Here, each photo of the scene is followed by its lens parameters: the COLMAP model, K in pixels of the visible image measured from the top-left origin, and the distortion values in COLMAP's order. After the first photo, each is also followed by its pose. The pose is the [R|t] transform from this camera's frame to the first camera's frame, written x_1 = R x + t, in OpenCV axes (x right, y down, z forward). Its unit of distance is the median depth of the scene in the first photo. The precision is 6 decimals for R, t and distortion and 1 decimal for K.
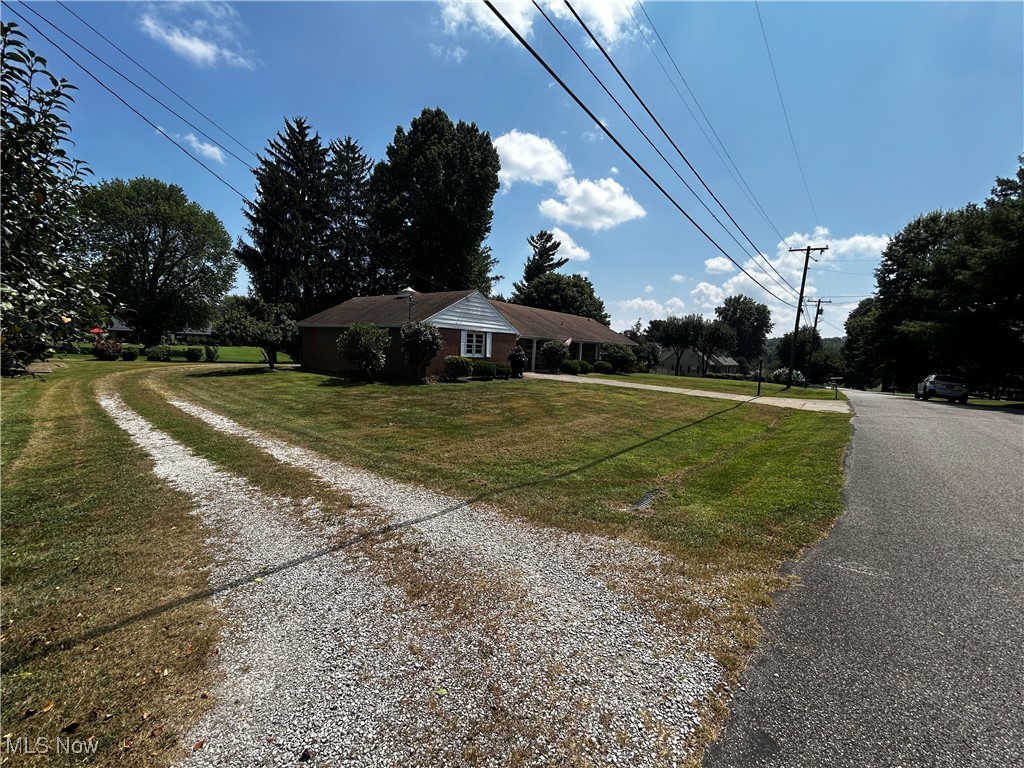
lens RADIAL K [[453.0, 0, 512.0], [0, 453.0, 384.0], [0, 0, 1]] dist [-0.000368, 0.000026]
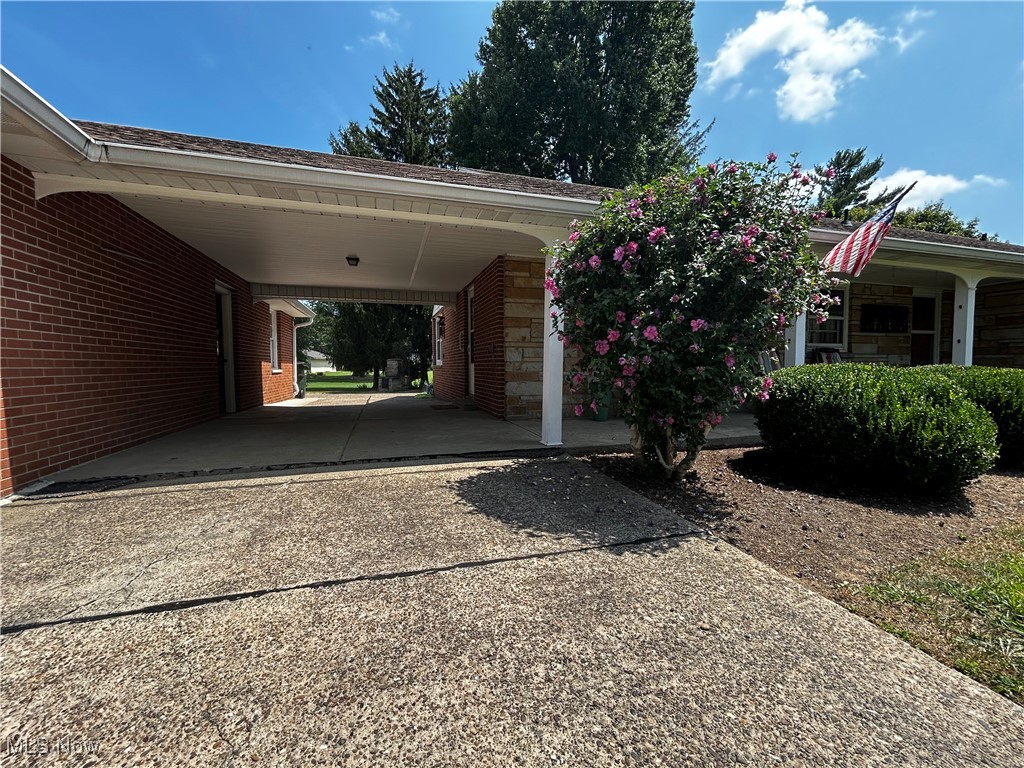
lens RADIAL K [[419.6, 0, 507.6], [0, 419.6, 385.0], [0, 0, 1]] dist [-0.000174, 0.000249]
pose [[0.798089, -0.015814, -0.602333, 0.059403], [-0.008407, 0.999266, -0.037375, -0.020400], [0.602481, 0.034892, 0.797370, 0.416448]]
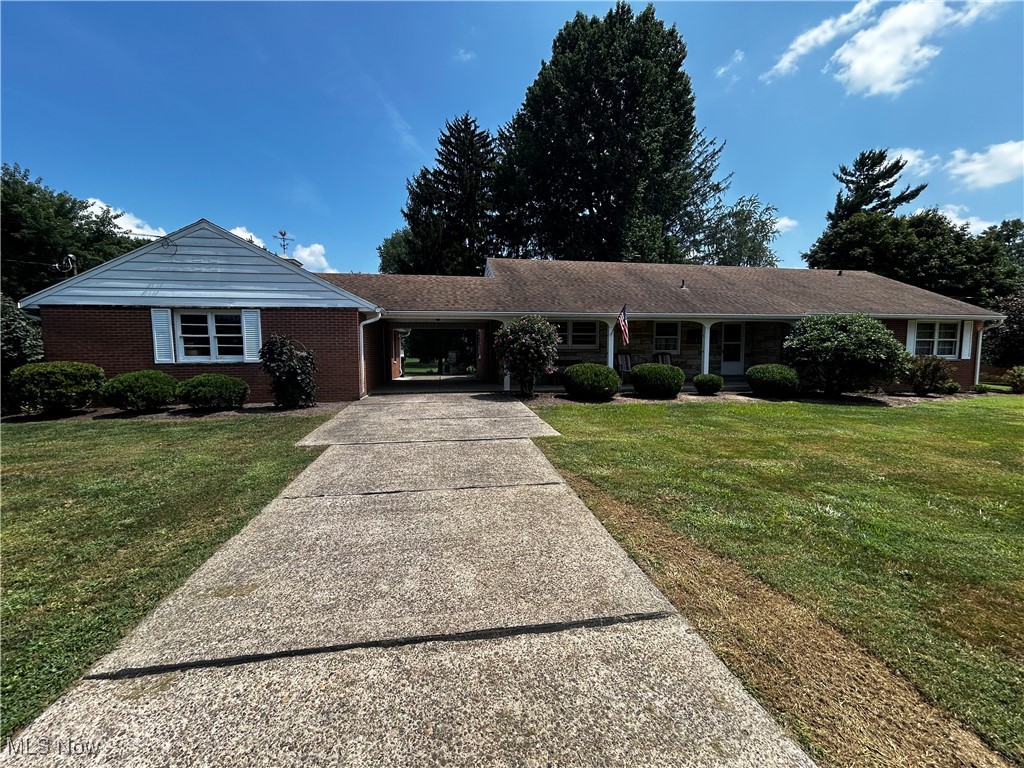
lens RADIAL K [[419.6, 0, 507.6], [0, 419.6, 385.0], [0, 0, 1]] dist [-0.000174, 0.000249]
pose [[0.709413, 0.012813, -0.704676, 0.165603], [-0.019969, 0.999799, -0.001924, -0.015340], [0.704510, 0.015437, 0.709526, 0.333706]]
